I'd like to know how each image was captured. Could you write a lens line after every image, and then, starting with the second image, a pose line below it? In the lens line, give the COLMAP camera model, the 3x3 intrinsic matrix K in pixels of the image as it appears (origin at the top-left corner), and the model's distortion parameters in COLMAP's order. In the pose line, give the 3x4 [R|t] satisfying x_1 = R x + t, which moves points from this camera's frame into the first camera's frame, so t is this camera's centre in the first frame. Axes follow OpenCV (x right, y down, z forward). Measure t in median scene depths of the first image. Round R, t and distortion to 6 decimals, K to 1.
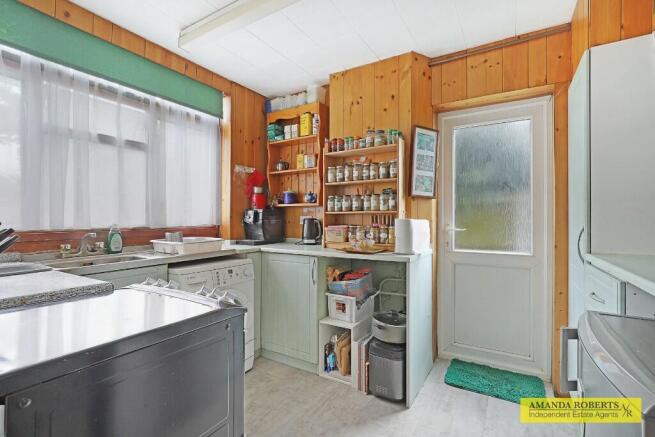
lens RADIAL K [[312.4, 0, 325.5], [0, 312.4, 219.7], [0, 0, 1]] dist [0.009100, 0.002090]
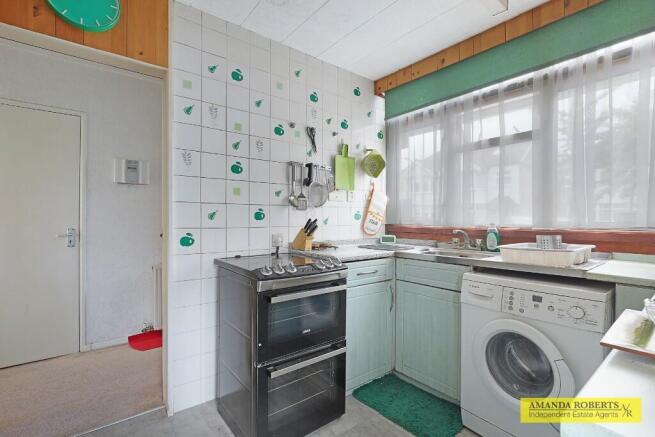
lens RADIAL K [[312.4, 0, 326.2], [0, 312.4, 221.4], [0, 0, 1]] dist [0.009100, 0.002090]
pose [[-0.339592, 0.016041, -0.940436, 0.482292], [0.006739, 0.999870, 0.014621, -0.010507], [0.940549, -0.001373, -0.339656, 0.839071]]
